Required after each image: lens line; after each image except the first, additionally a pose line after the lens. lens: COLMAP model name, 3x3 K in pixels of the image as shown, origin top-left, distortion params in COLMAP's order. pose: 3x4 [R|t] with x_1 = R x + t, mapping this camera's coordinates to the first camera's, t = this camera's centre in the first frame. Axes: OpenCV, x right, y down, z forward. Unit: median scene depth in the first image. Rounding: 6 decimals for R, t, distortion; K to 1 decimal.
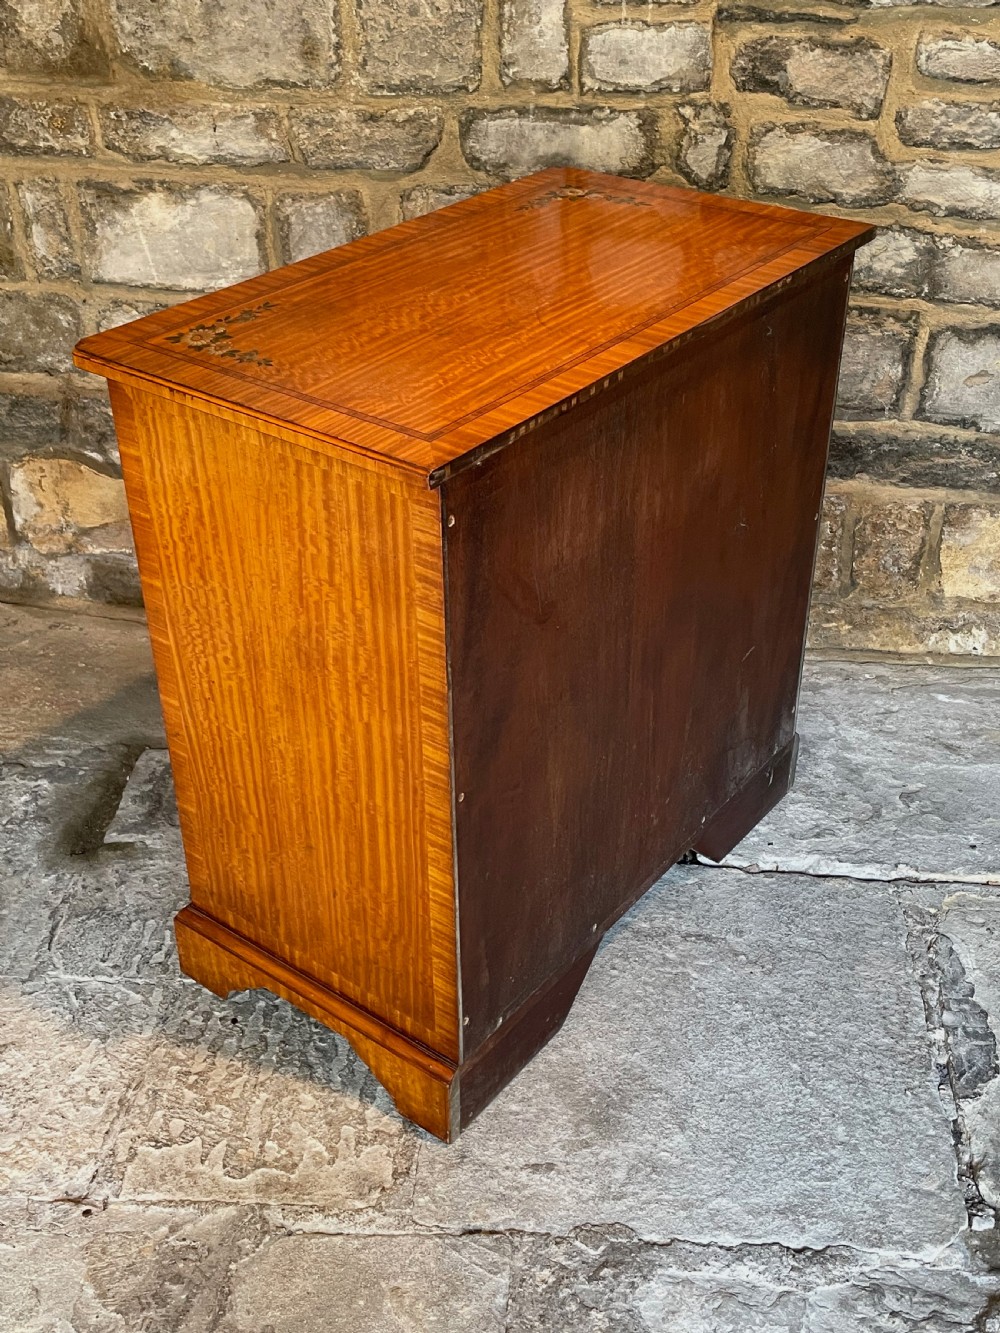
lens RADIAL K [[1494.2, 0, 506.7], [0, 1494.2, 655.3], [0, 0, 1]] dist [0.035272, 0.000000]
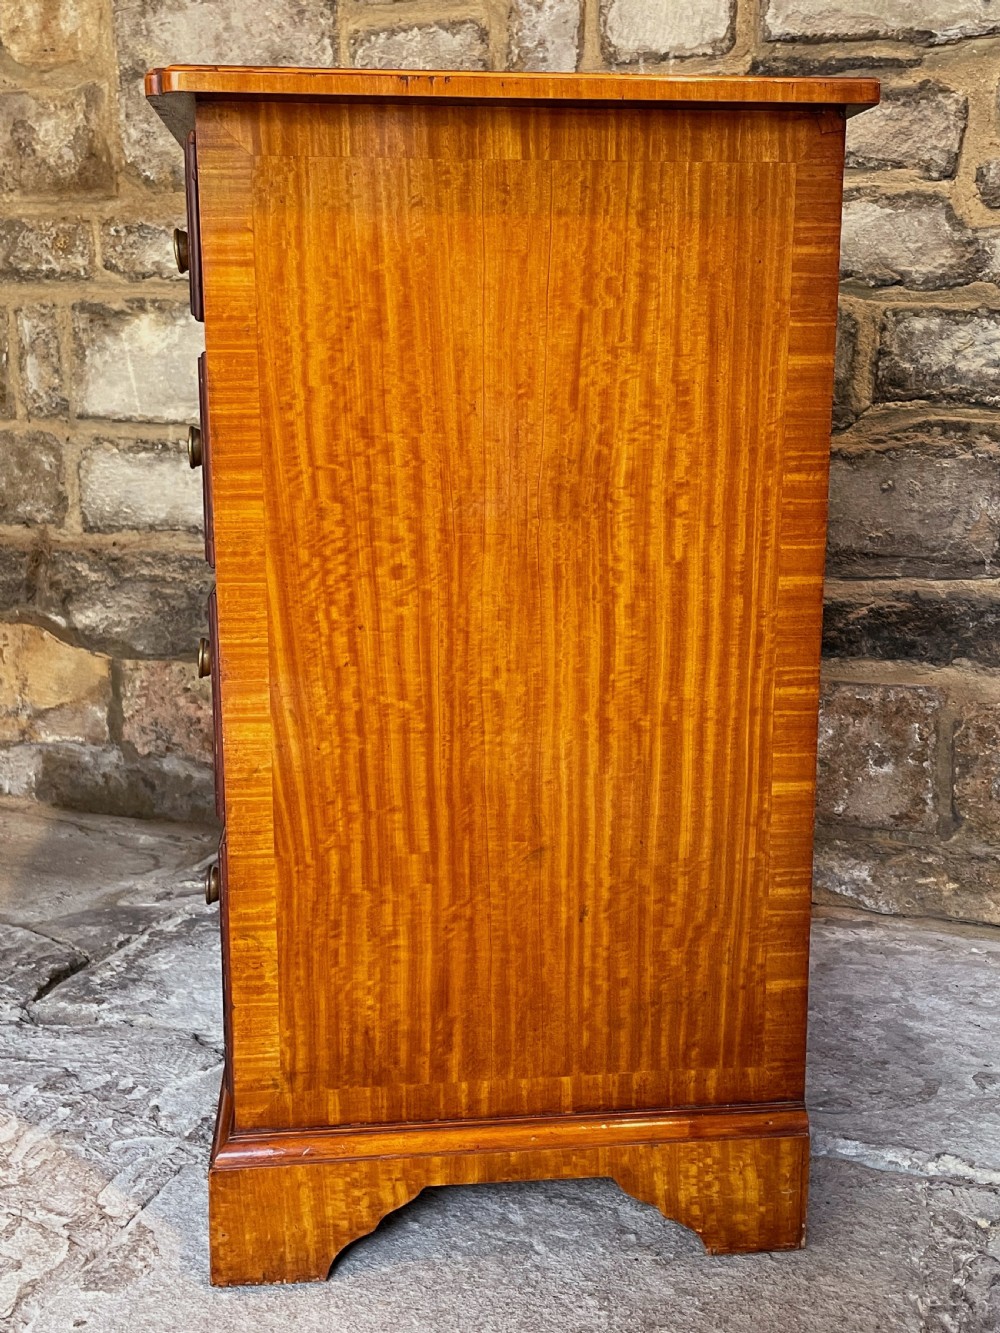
lens RADIAL K [[1494.2, 0, 500.9], [0, 1494.2, 650.6], [0, 0, 1]] dist [0.035272, 0.000000]
pose [[0.972226, 0.055031, -0.227482, 0.206593], [-0.133074, 0.929540, -0.343871, 0.176877], [0.192530, 0.364592, 0.911046, 0.318771]]
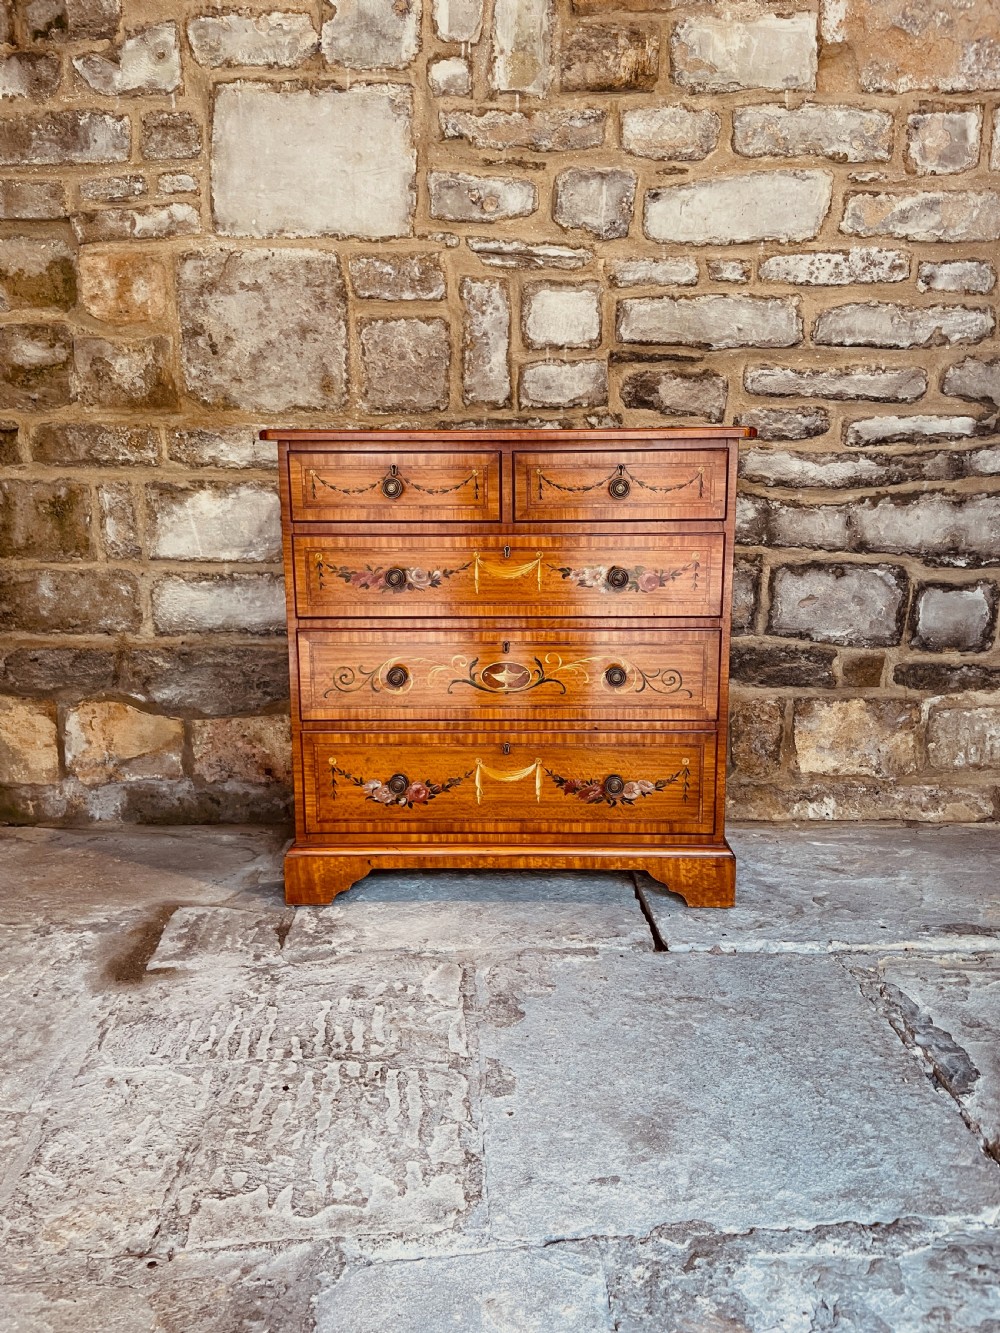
lens RADIAL K [[1022.4, 0, 500.4], [0, 1022.4, 656.1], [0, 0, 1]] dist [0.088405, -0.135404]
pose [[0.990930, -0.020336, 0.132830, -0.104734], [0.065967, 0.934796, -0.349006, 0.190876], [-0.117072, 0.354603, 0.927659, 0.171310]]
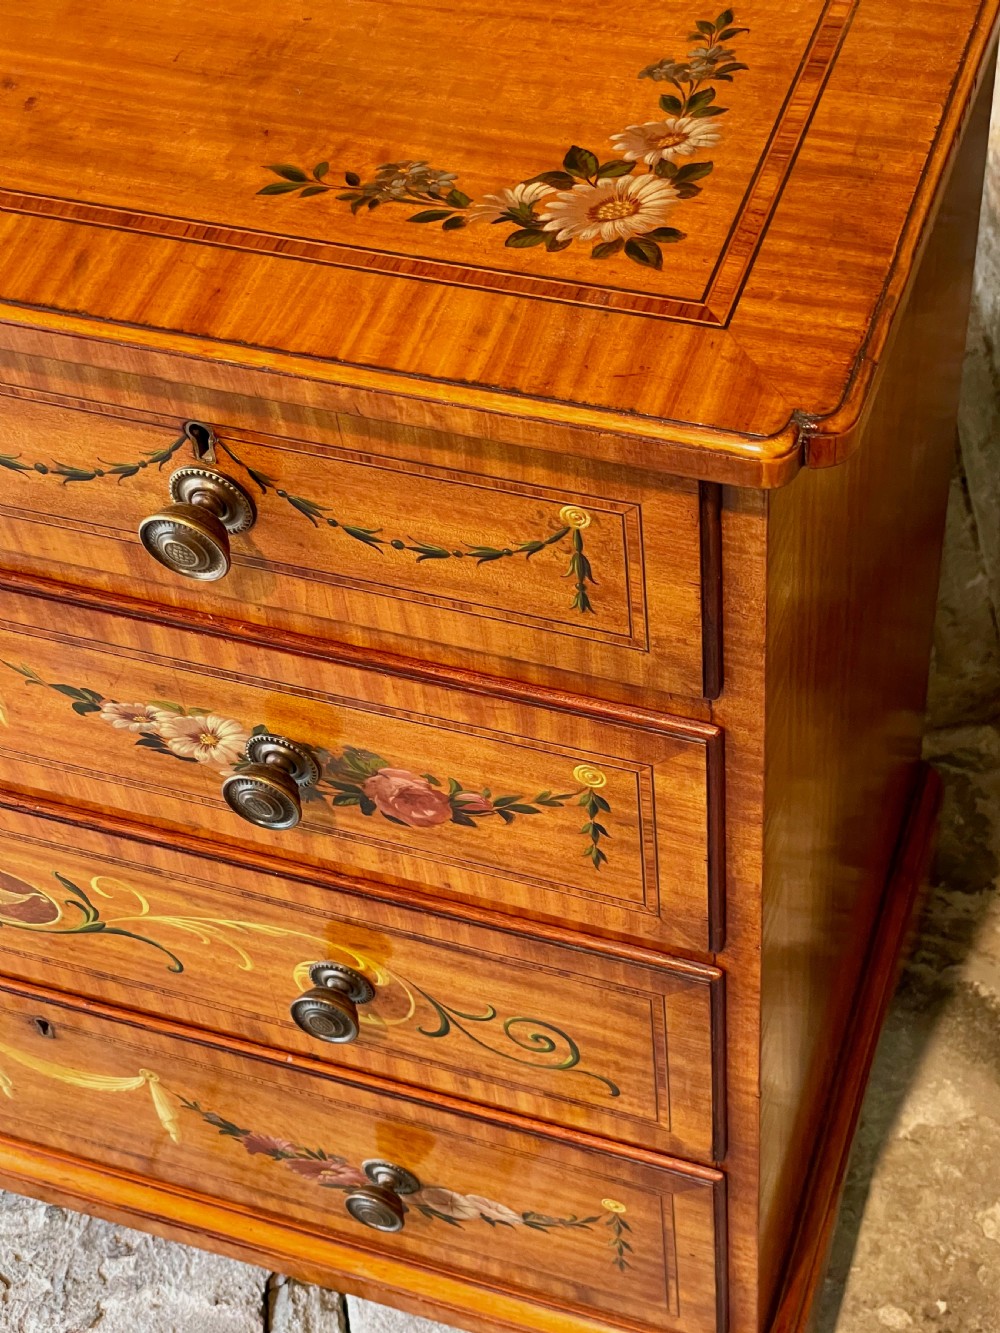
lens RADIAL K [[2163.4, 0, 491.7], [0, 2163.4, 661.7], [0, 0, 1]] dist [0.065984, 0.000000]
pose [[0.981388, 0.089189, -0.170065, 0.199029], [-0.028101, 0.942768, 0.332263, -0.292791], [0.189966, -0.321300, 0.927728, 0.526775]]
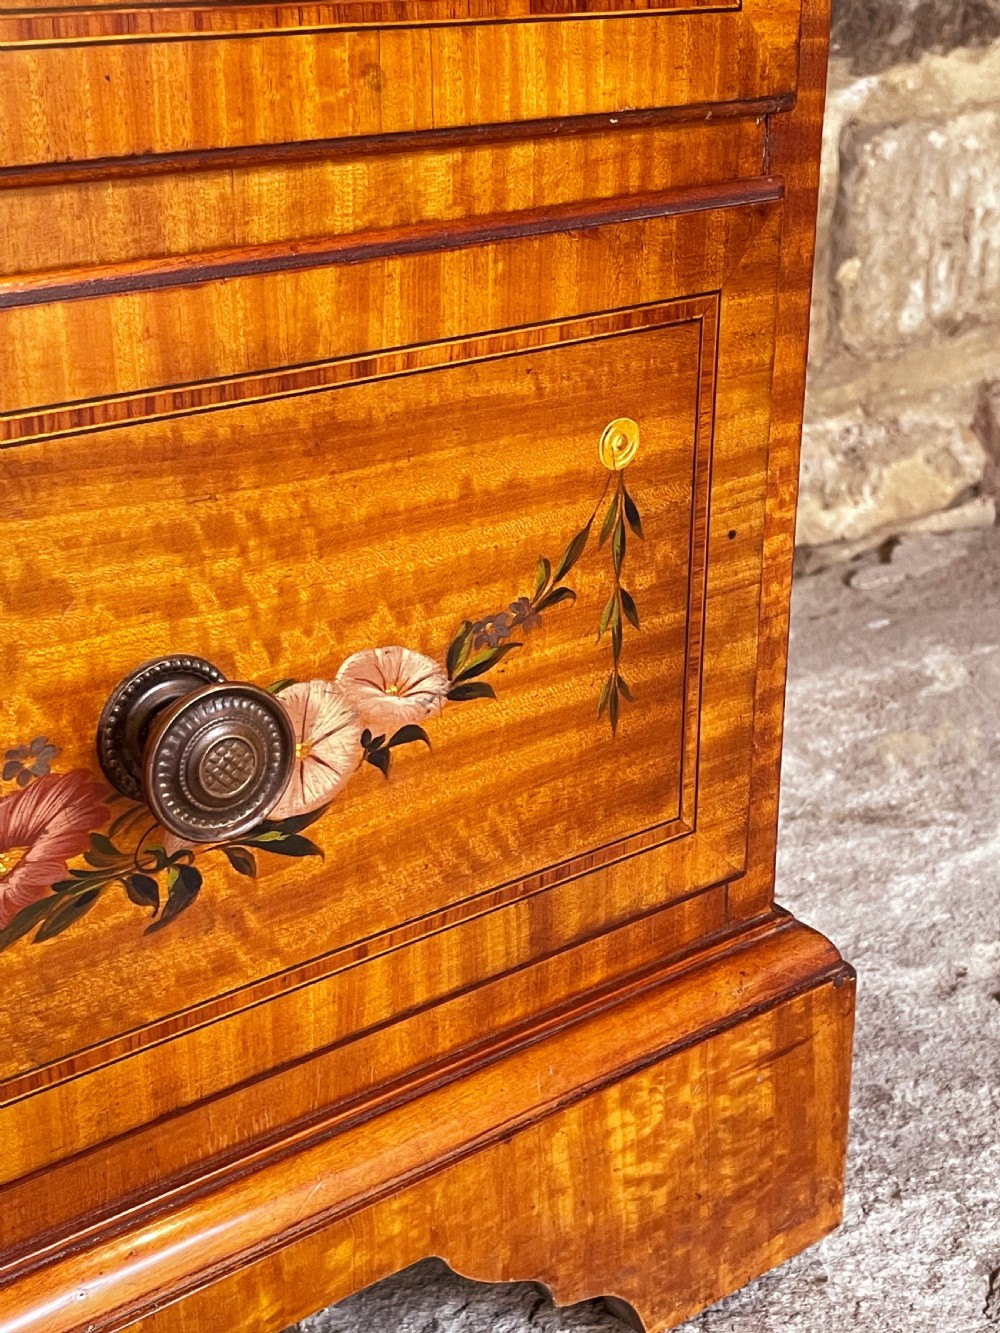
lens RADIAL K [[1927.4, 0, 507.3], [0, 1927.4, 674.2], [0, 0, 1]] dist [0.068403, 0.000000]
pose [[0.673636, -0.272576, 0.686962, -0.007832], [0.376993, 0.926214, -0.002173, 0.009628], [-0.635682, 0.260444, 0.726690, 0.815962]]
